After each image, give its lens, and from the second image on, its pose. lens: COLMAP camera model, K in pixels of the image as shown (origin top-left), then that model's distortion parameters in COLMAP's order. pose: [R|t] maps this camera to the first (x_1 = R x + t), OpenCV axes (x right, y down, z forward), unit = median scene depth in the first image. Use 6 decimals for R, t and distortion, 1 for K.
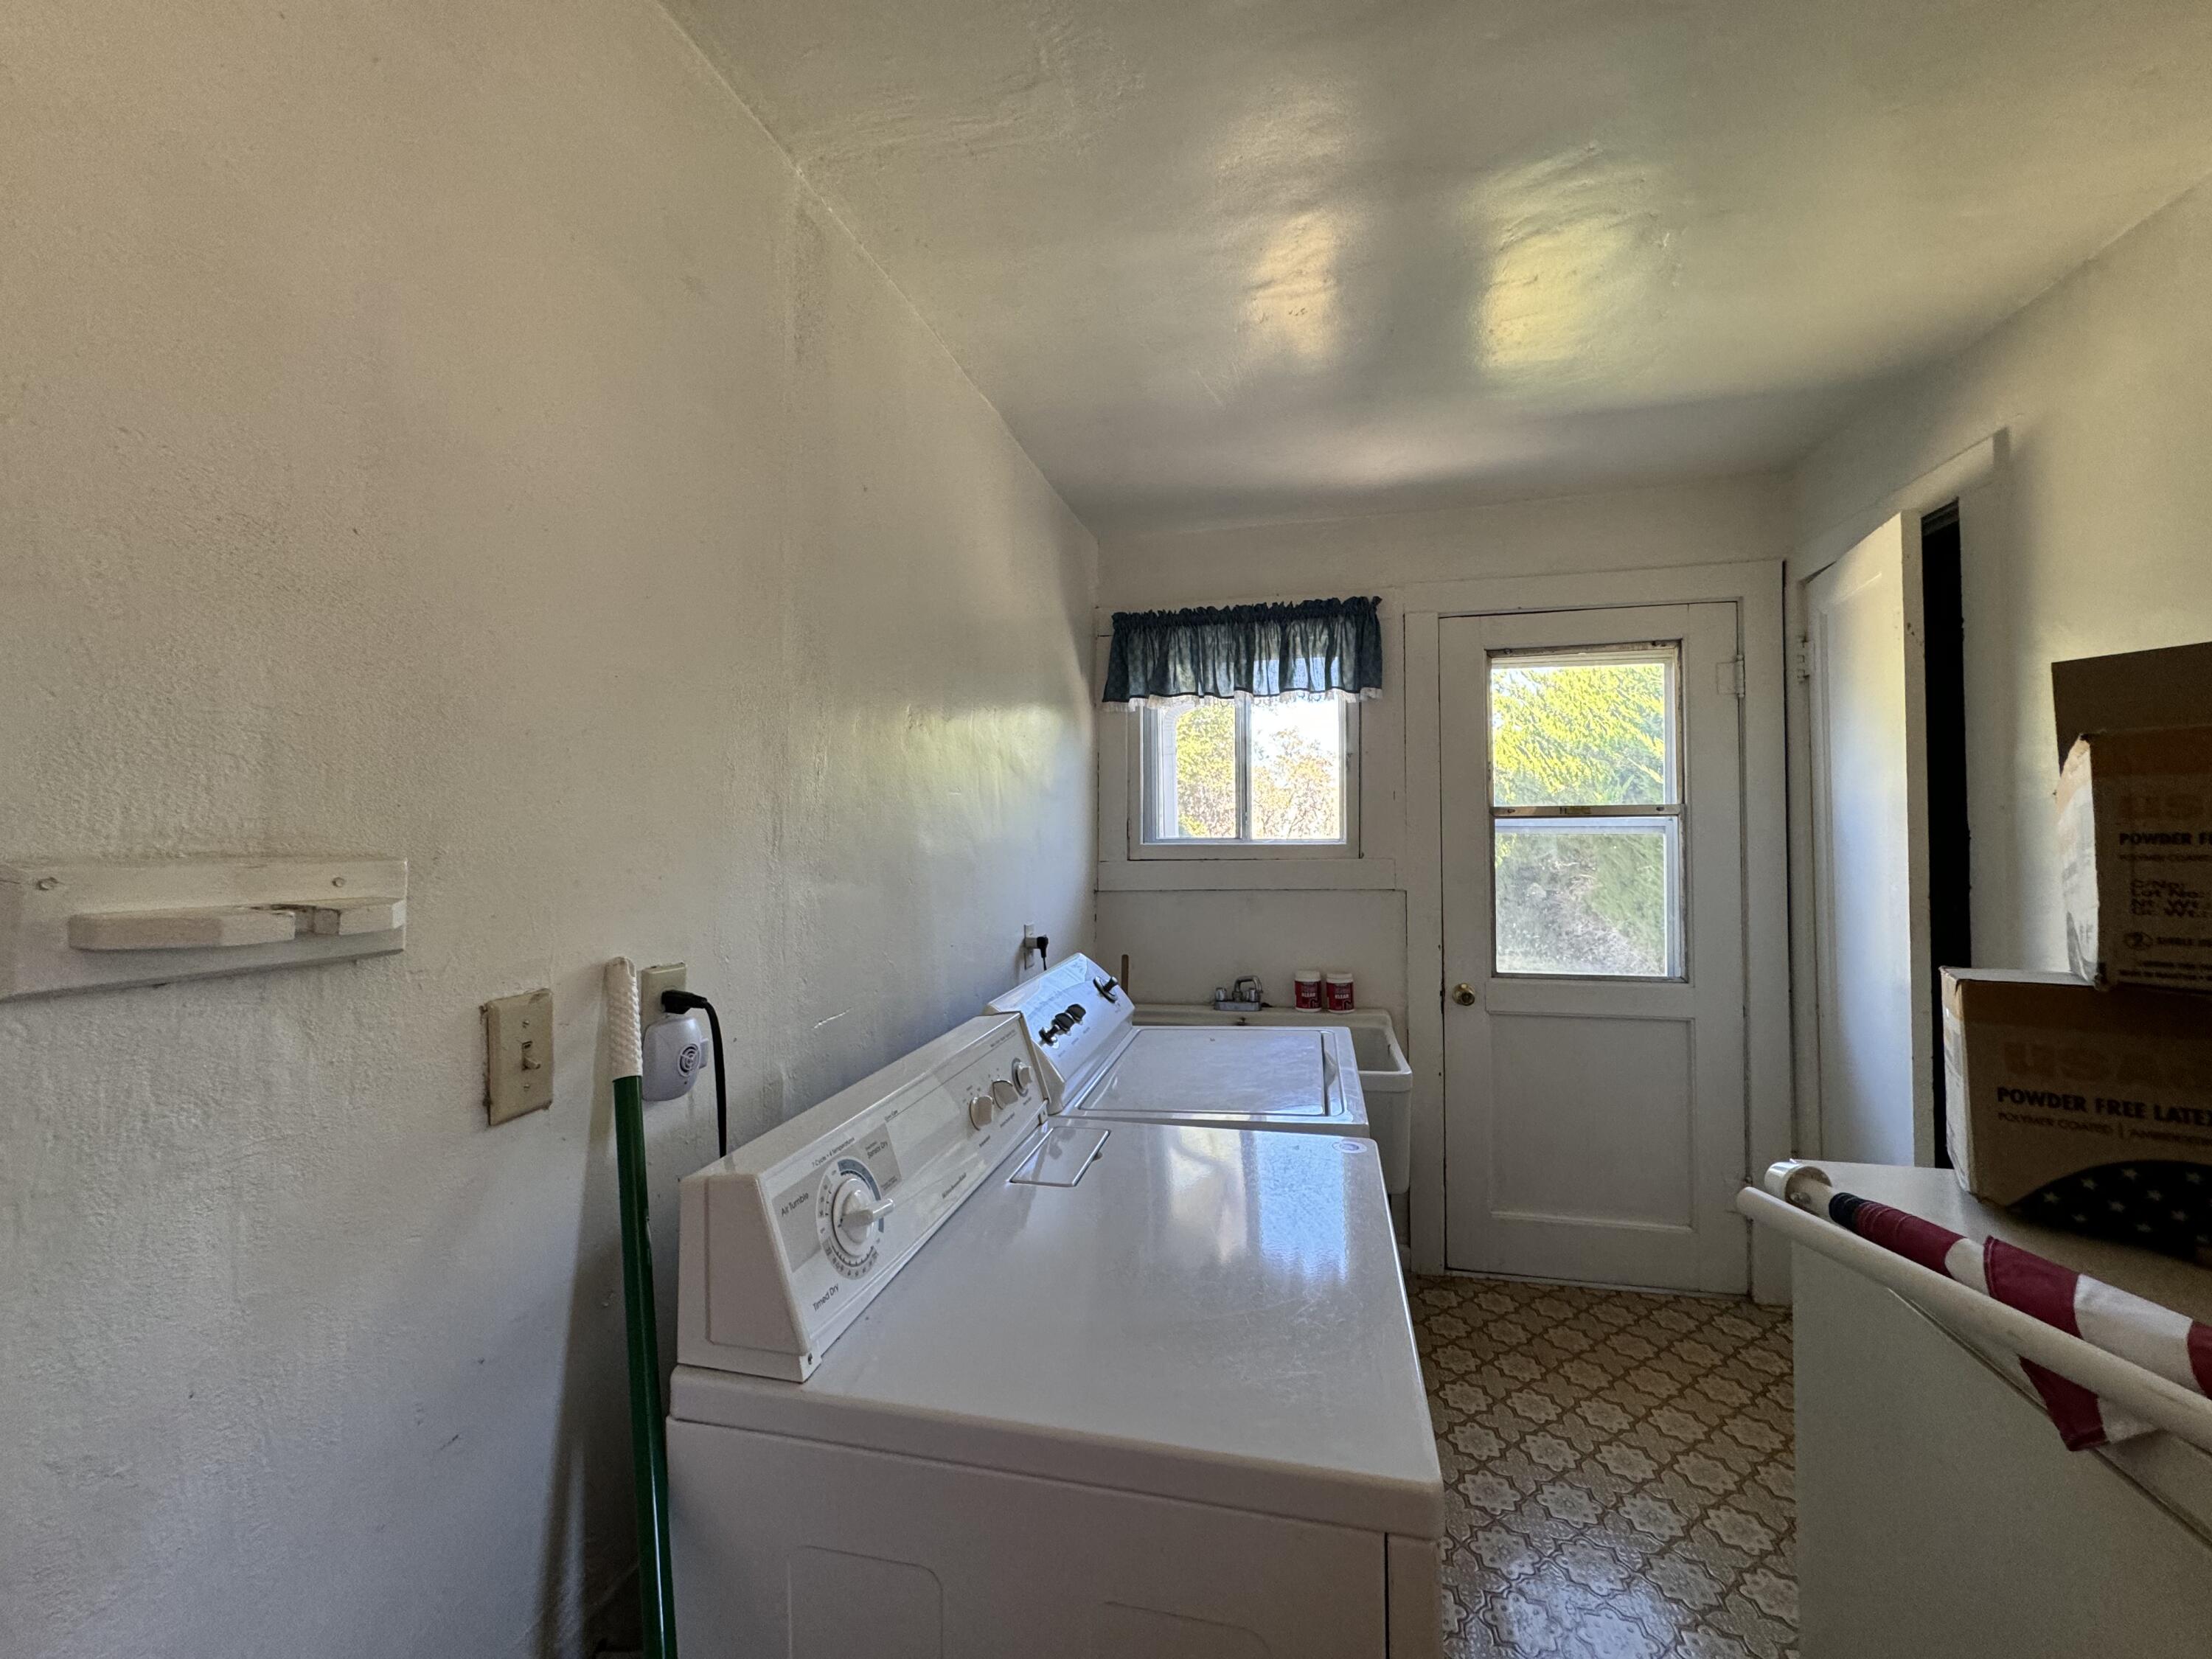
lens RADIAL K [[883.2, 0, 1102.6], [0, 883.2, 831.6], [0, 0, 1]] dist [-0.005078, 0.001294]
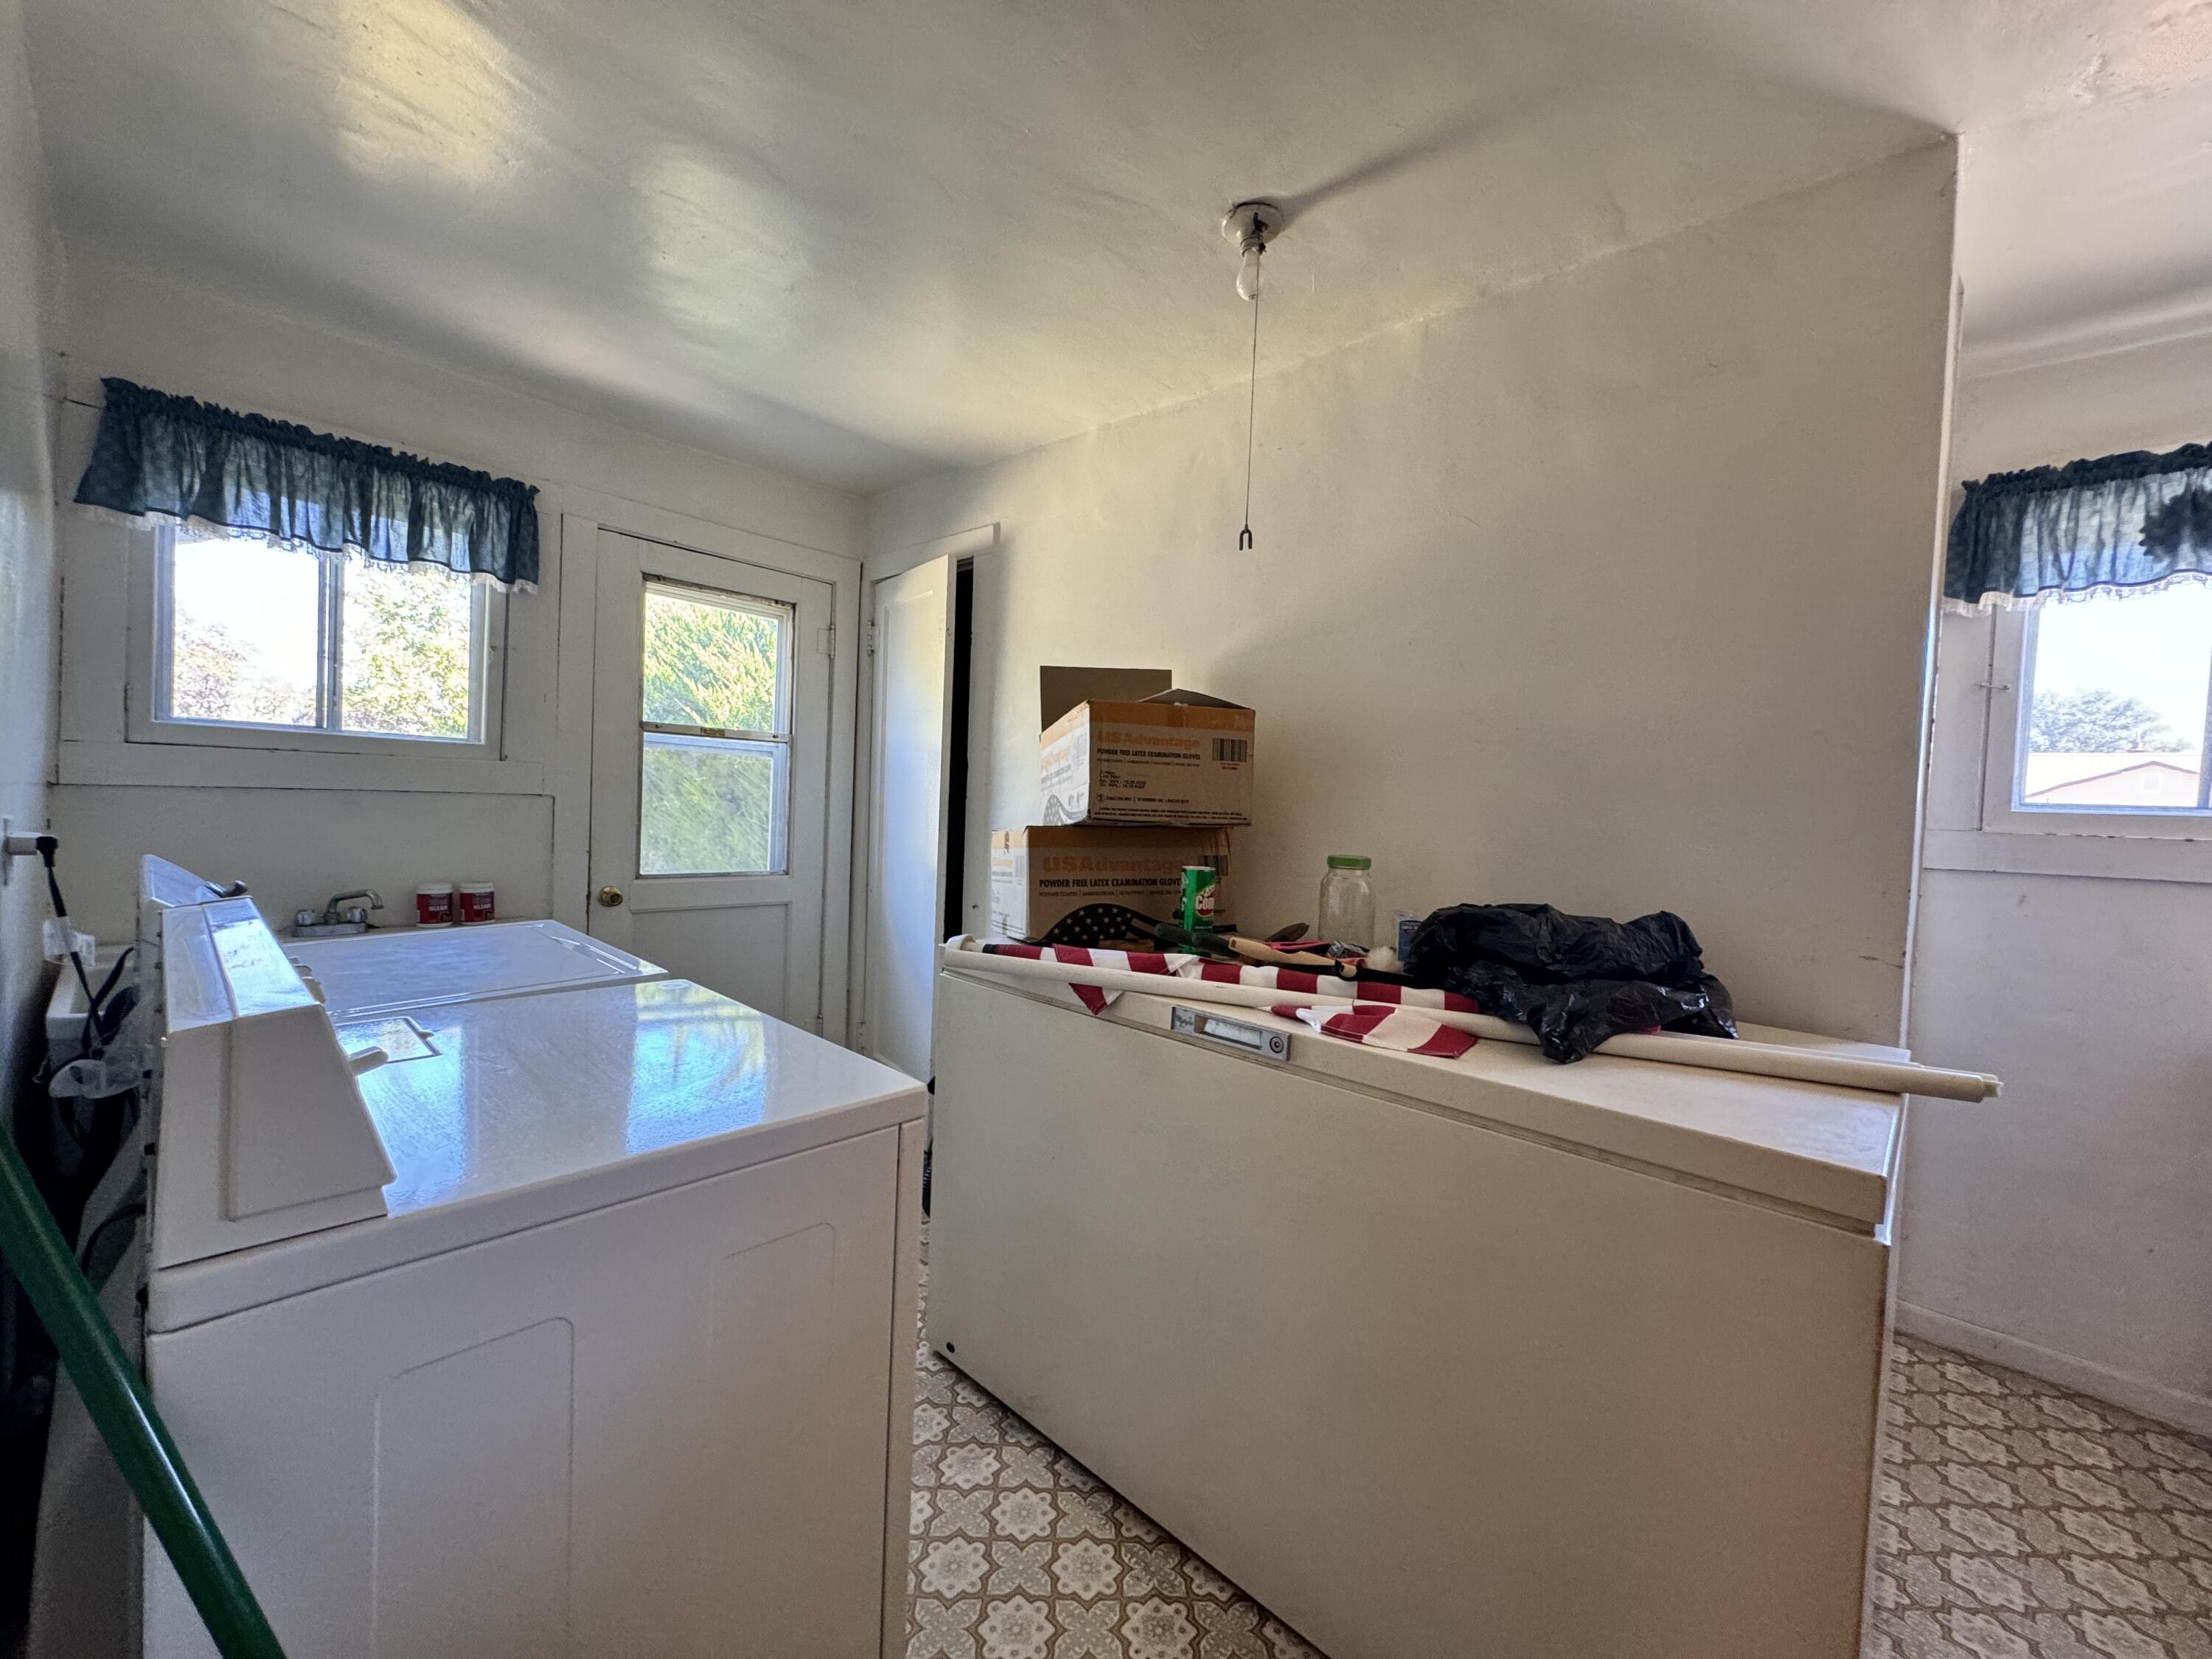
lens RADIAL K [[883.2, 0, 1112.9], [0, 883.2, 825.6], [0, 0, 1]] dist [-0.005078, 0.001294]
pose [[0.485463, 0.005789, 0.874238, -0.215691], [-0.055059, 0.998195, 0.023964, 0.041760], [-0.872522, -0.059769, 0.484906, -0.026429]]
